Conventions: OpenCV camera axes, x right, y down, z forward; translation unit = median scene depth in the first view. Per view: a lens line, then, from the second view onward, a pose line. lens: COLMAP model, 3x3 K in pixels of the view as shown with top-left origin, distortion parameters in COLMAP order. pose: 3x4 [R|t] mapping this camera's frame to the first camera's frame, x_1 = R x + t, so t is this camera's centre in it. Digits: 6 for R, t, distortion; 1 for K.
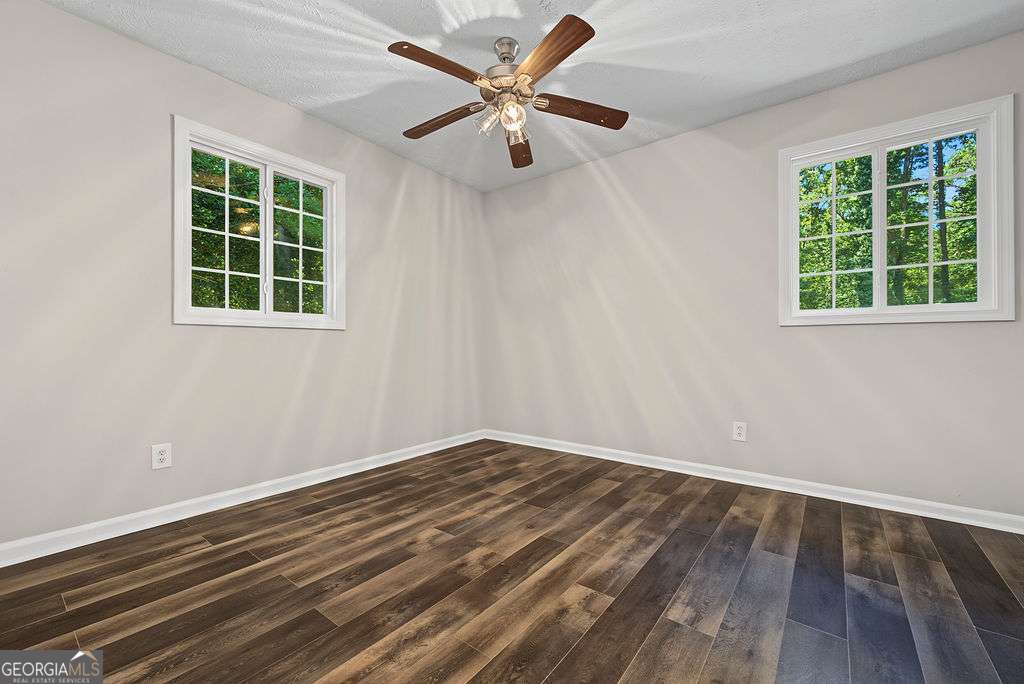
lens RADIAL K [[412.9, 0, 517.3], [0, 412.9, 344.6], [0, 0, 1]] dist [0.002319, -0.000300]
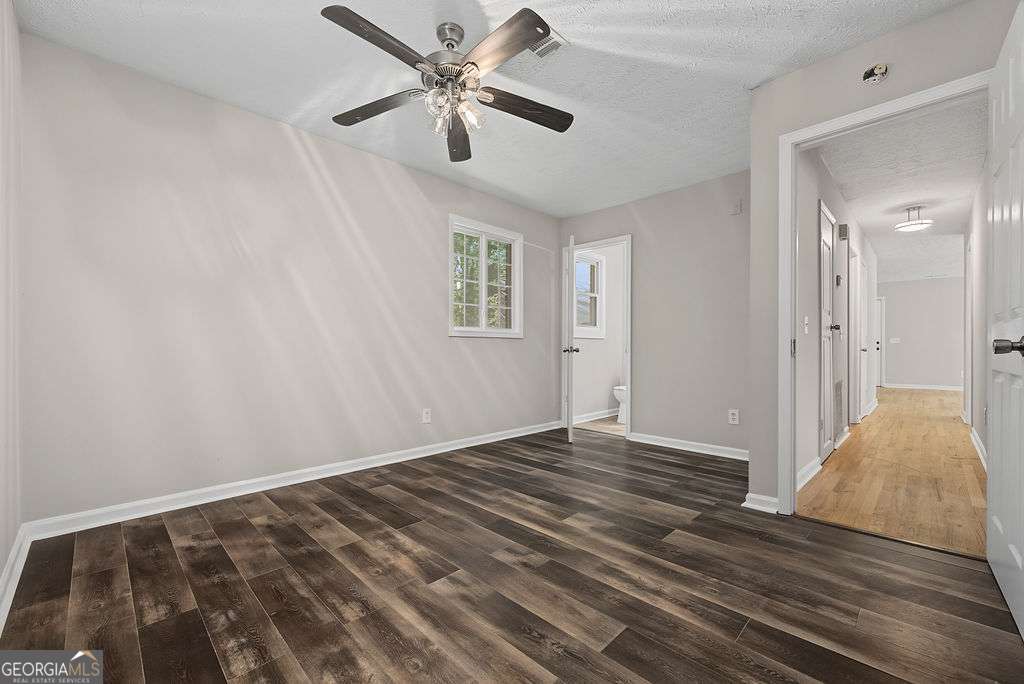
lens RADIAL K [[412.9, 0, 516.3], [0, 412.9, 348.8], [0, 0, 1]] dist [0.002319, -0.000300]
pose [[0.130546, 0.003513, 0.991436, -0.932143], [-0.002379, 0.999992, -0.003231, 0.002564], [-0.991439, -0.001936, 0.130553, 0.719408]]
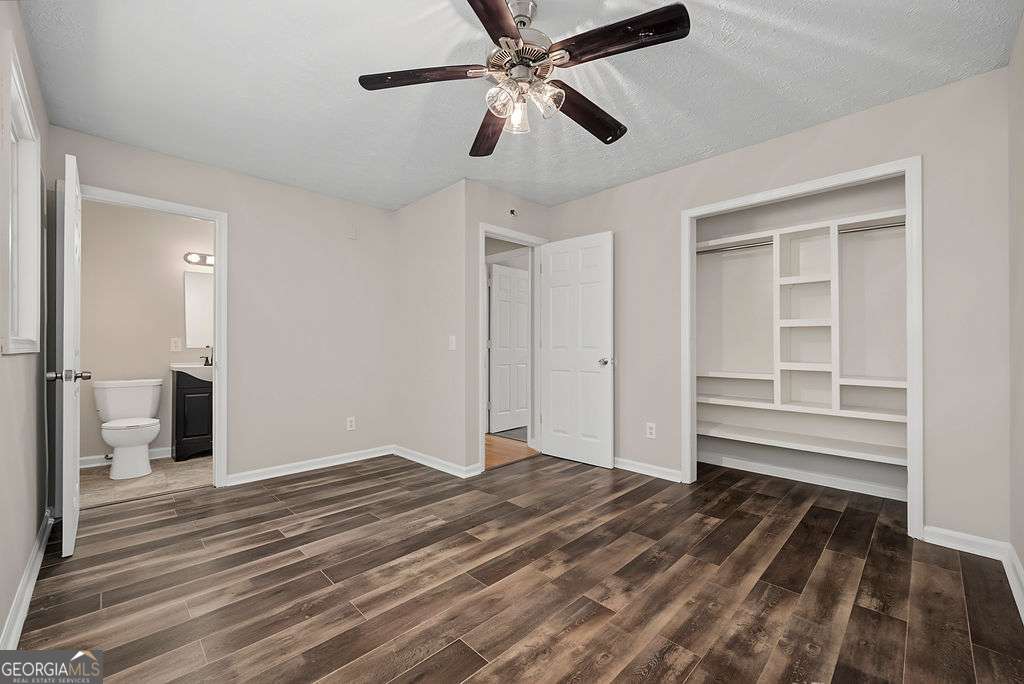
lens RADIAL K [[412.9, 0, 508.9], [0, 412.9, 345.4], [0, 0, 1]] dist [0.002319, -0.000300]
pose [[-0.988695, 0.005495, 0.149837, -0.119353], [0.004935, 0.999979, -0.004109, -0.064964], [-0.149857, -0.003323, -0.988702, 1.775721]]
